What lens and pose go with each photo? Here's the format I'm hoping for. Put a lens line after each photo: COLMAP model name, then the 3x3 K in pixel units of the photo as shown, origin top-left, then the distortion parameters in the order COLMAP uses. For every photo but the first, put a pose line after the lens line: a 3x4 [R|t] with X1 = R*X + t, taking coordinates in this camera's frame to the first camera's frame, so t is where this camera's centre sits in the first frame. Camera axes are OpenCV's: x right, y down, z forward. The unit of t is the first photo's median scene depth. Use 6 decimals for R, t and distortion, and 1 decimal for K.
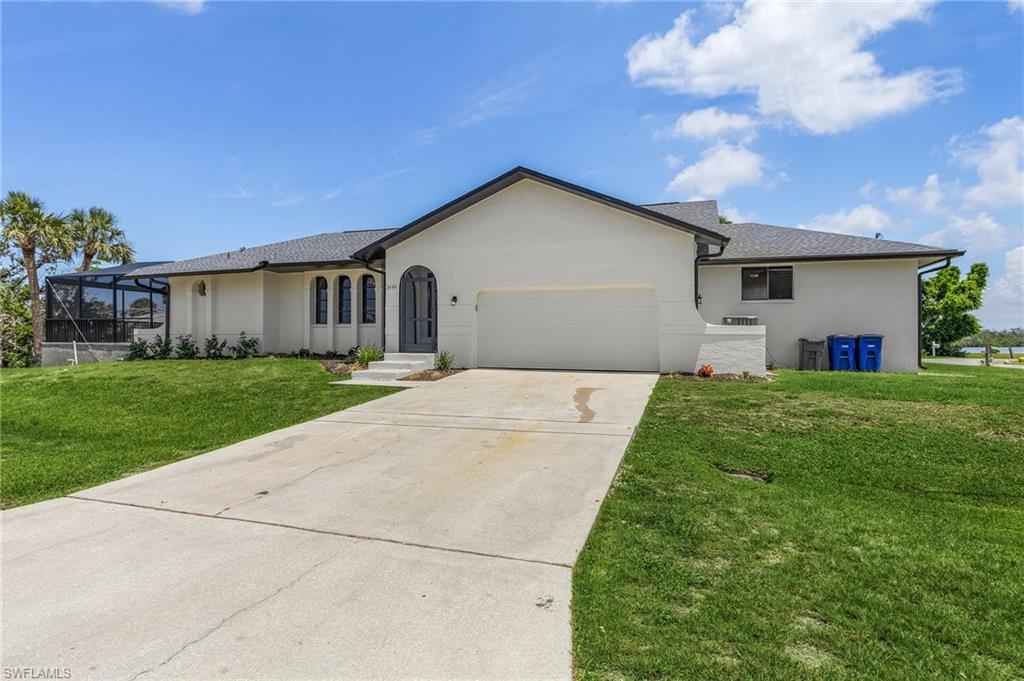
lens RADIAL K [[578.9, 0, 506.1], [0, 578.9, 341.4], [0, 0, 1]] dist [0.011111, -0.001402]
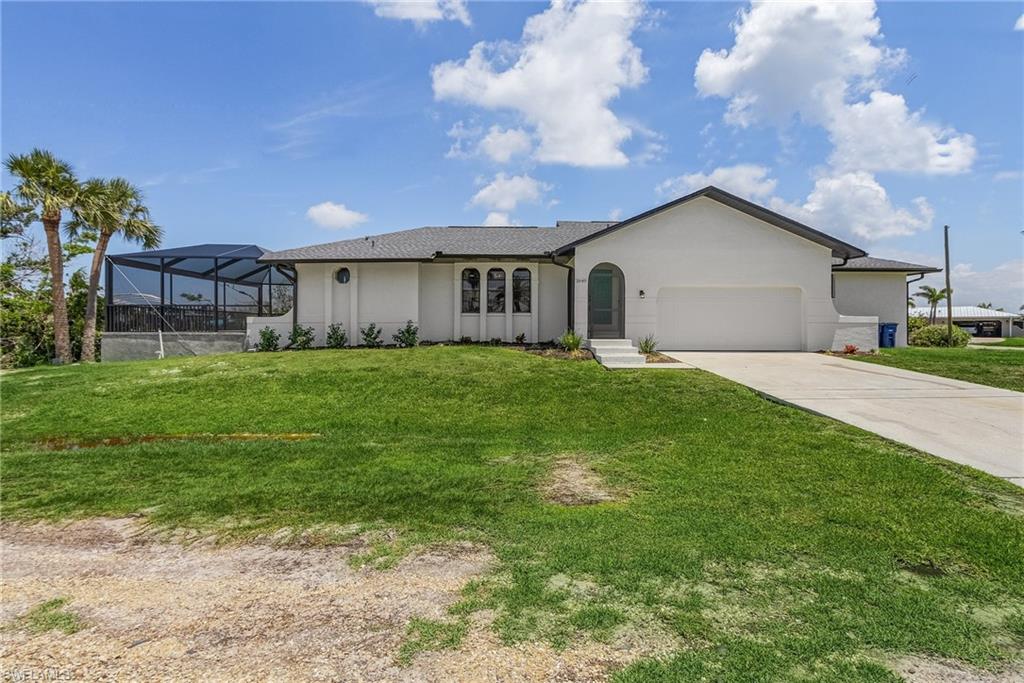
lens RADIAL K [[476.6, 0, 522.1], [0, 476.6, 330.3], [0, 0, 1]] dist [0.006229, 0.000480]
pose [[0.935360, -0.006693, 0.353634, -0.544005], [0.004620, 0.999967, 0.006707, -0.003822], [-0.353668, -0.004640, 0.935360, 0.148548]]
